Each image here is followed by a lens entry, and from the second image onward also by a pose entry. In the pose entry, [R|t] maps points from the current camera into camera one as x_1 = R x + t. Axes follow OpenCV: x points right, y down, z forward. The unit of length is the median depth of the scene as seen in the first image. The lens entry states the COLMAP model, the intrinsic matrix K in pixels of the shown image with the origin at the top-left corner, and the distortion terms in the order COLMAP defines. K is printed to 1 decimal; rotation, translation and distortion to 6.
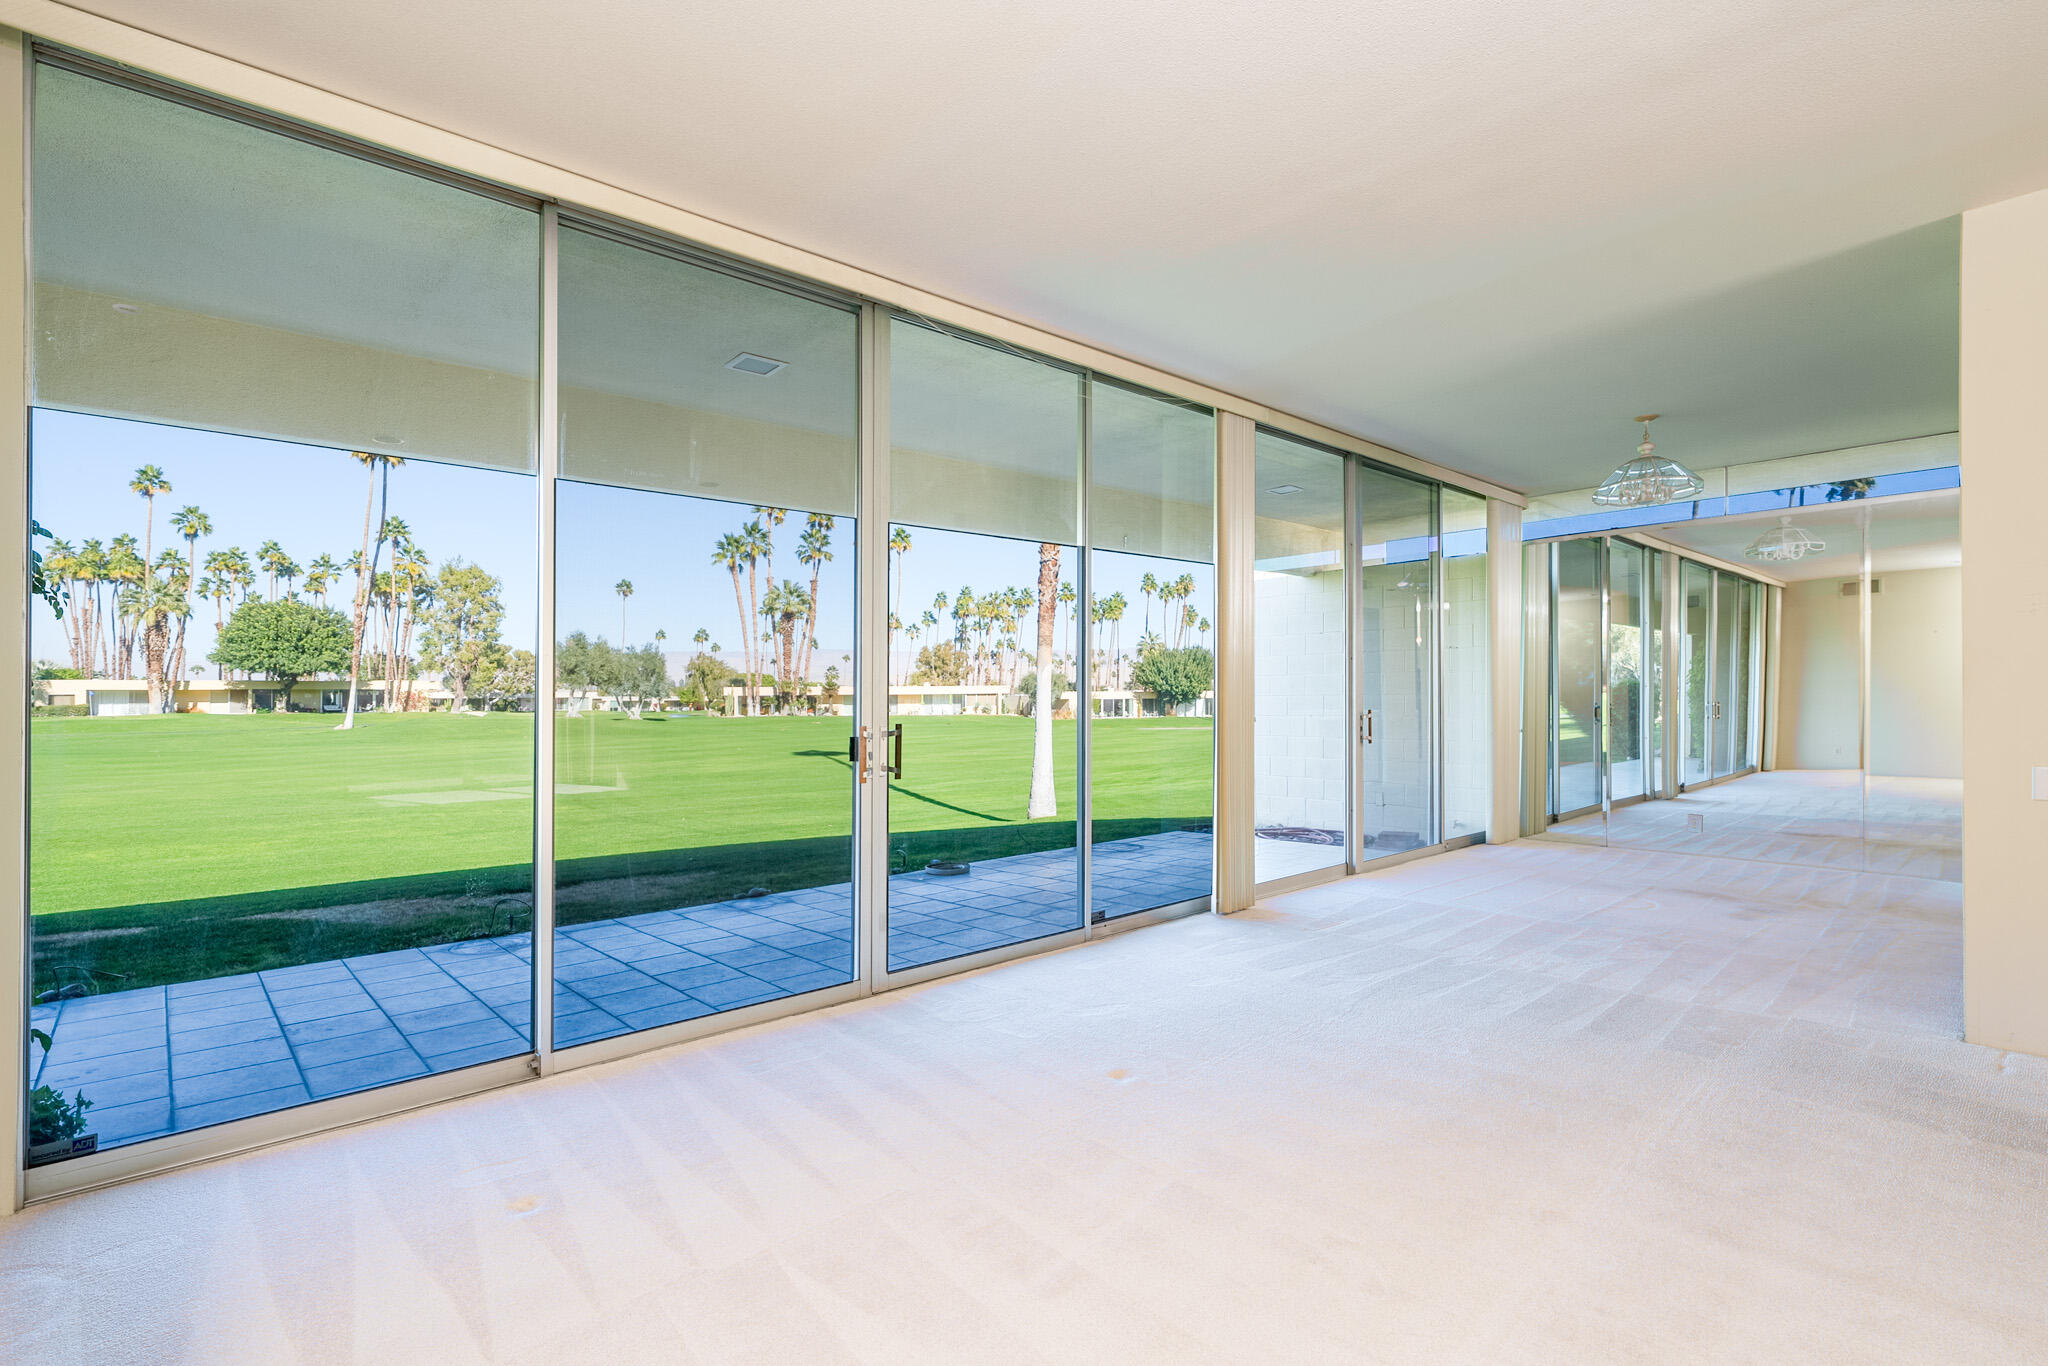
lens RADIAL K [[966.8, 0, 1024.0], [0, 966.8, 683.0], [0, 0, 1]] dist [0.010248, -0.000323]
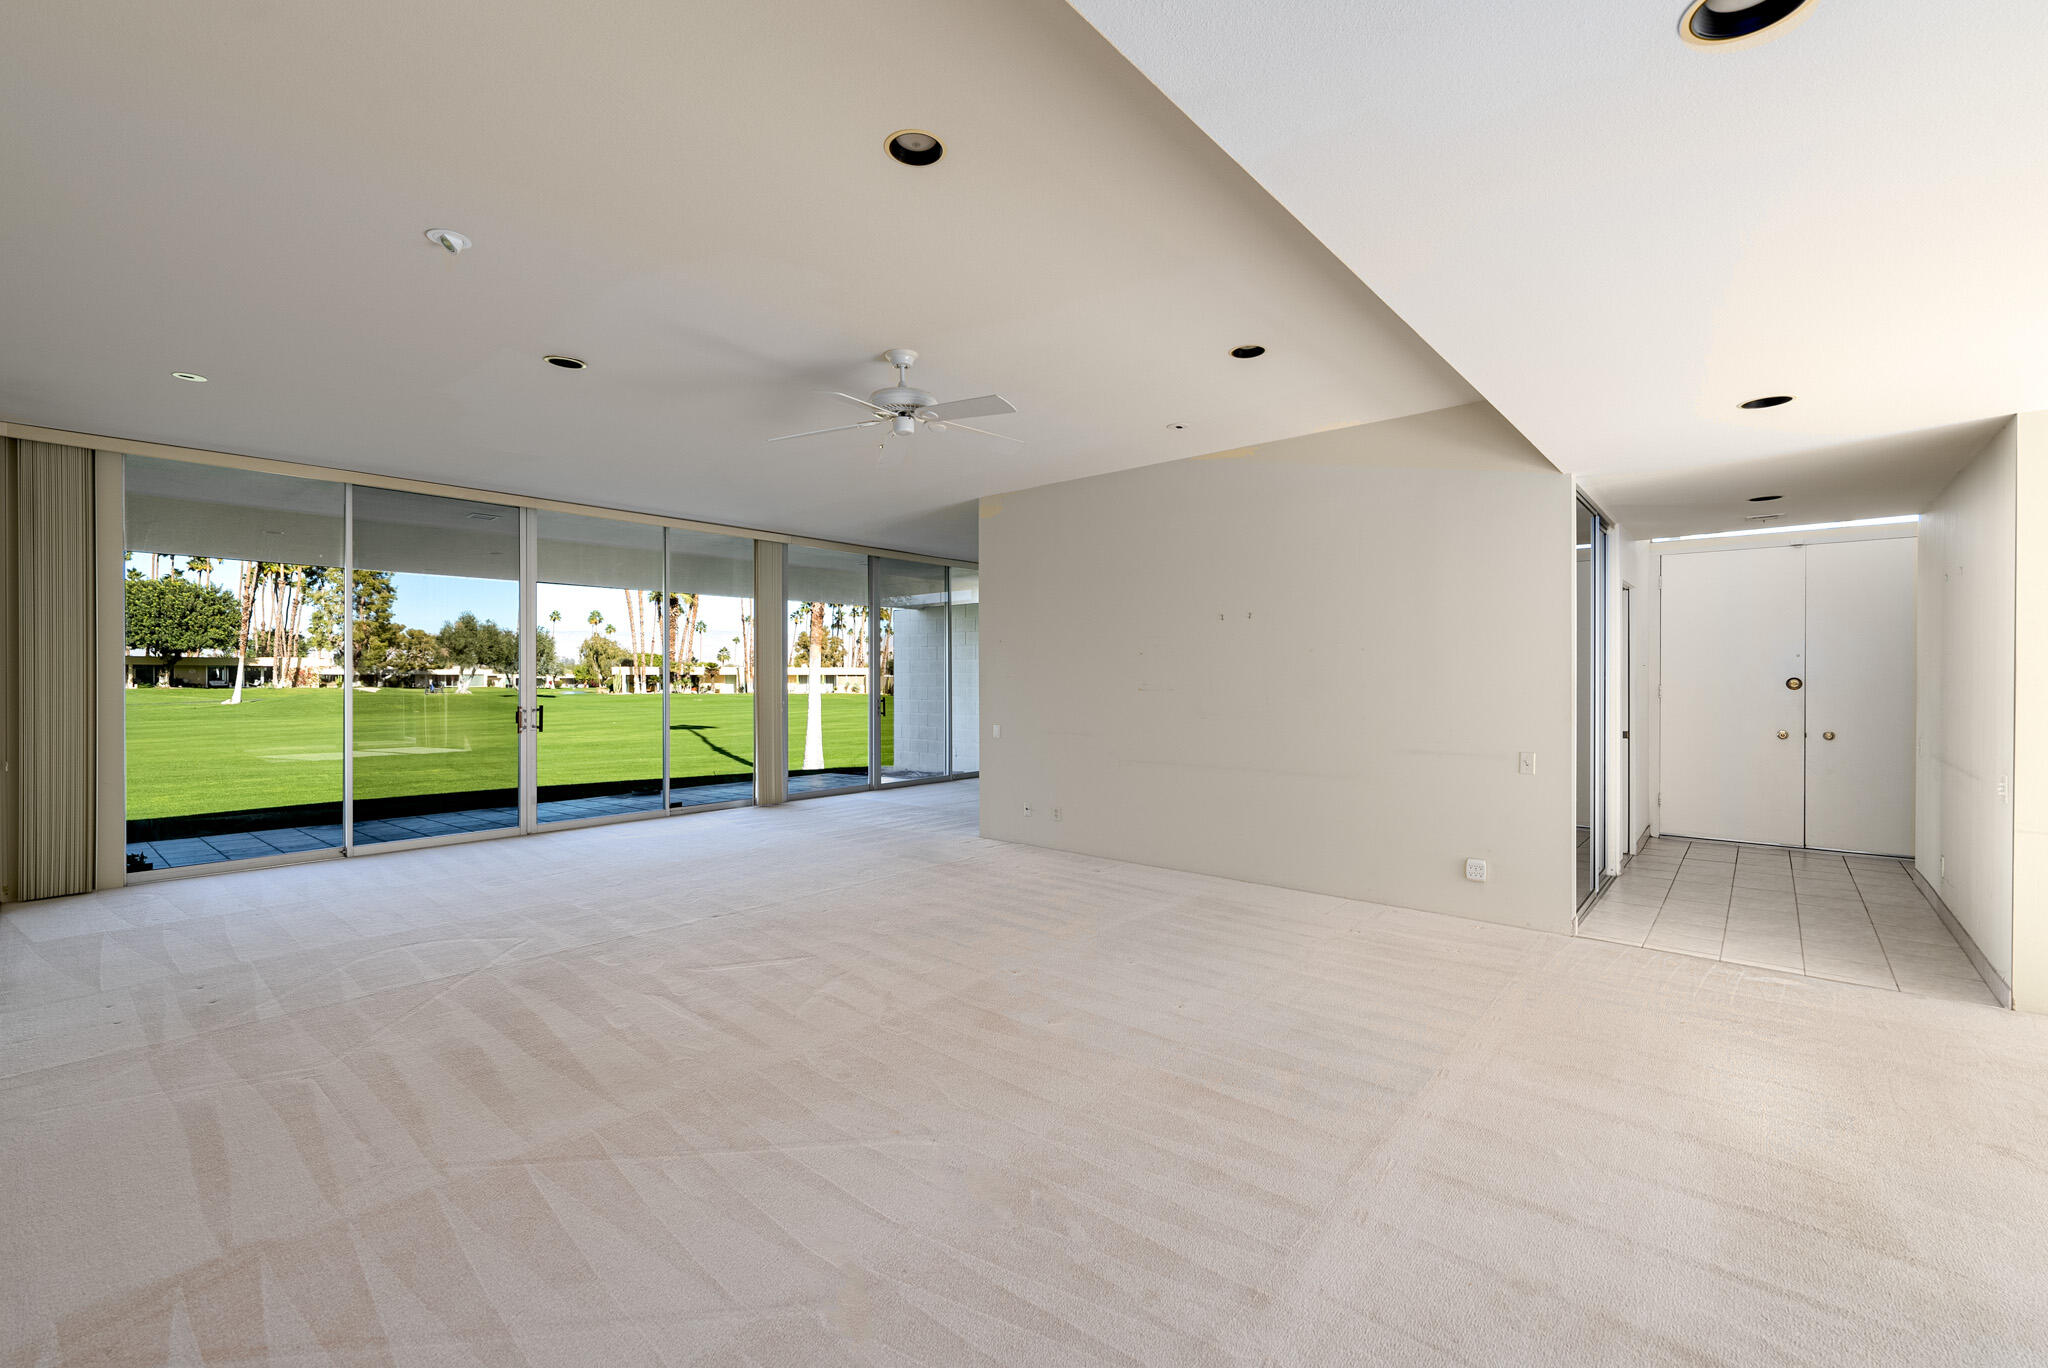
lens RADIAL K [[875.7, 0, 1024.0], [0, 875.7, 684.0], [0, 0, 1]] dist [-0.001963, 0.000368]
pose [[0.991908, 0.006859, 0.126771, 0.025144], [-0.009669, 0.999721, 0.021566, -0.002013], [-0.126588, -0.022618, 0.991698, -0.037996]]
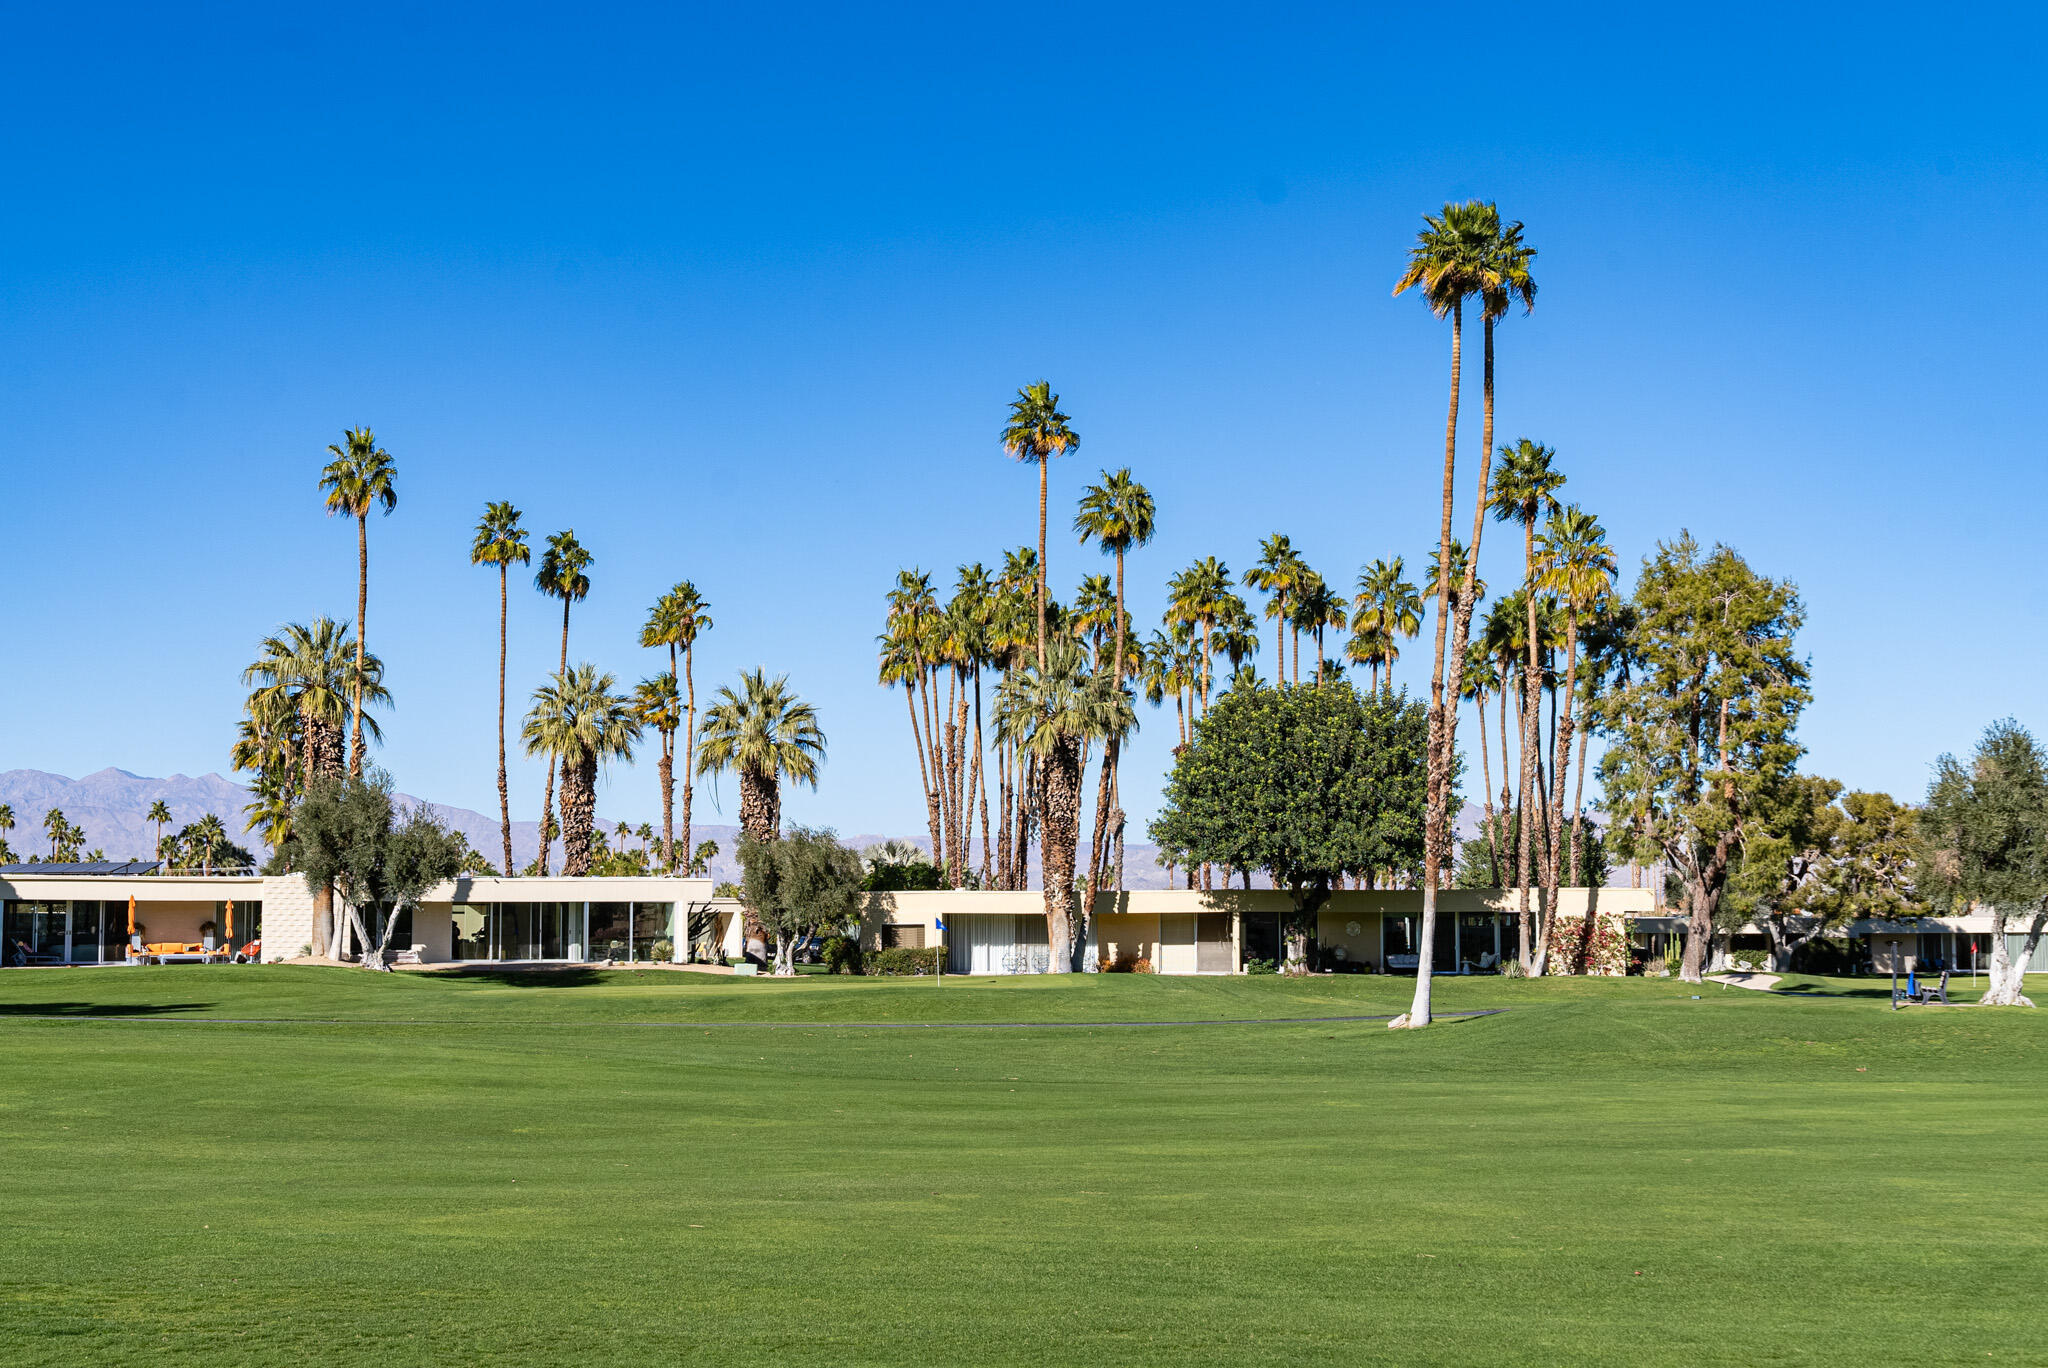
lens RADIAL K [[2861.1, 0, 1028.0], [0, 2861.1, 576.6], [0, 0, 1]] dist [0.107564, -0.585667]
pose [[0.719035, -0.080514, -0.690294, -0.035557], [0.007537, 0.994111, -0.108100, -0.003563], [0.694933, 0.072525, 0.715408, 0.090682]]
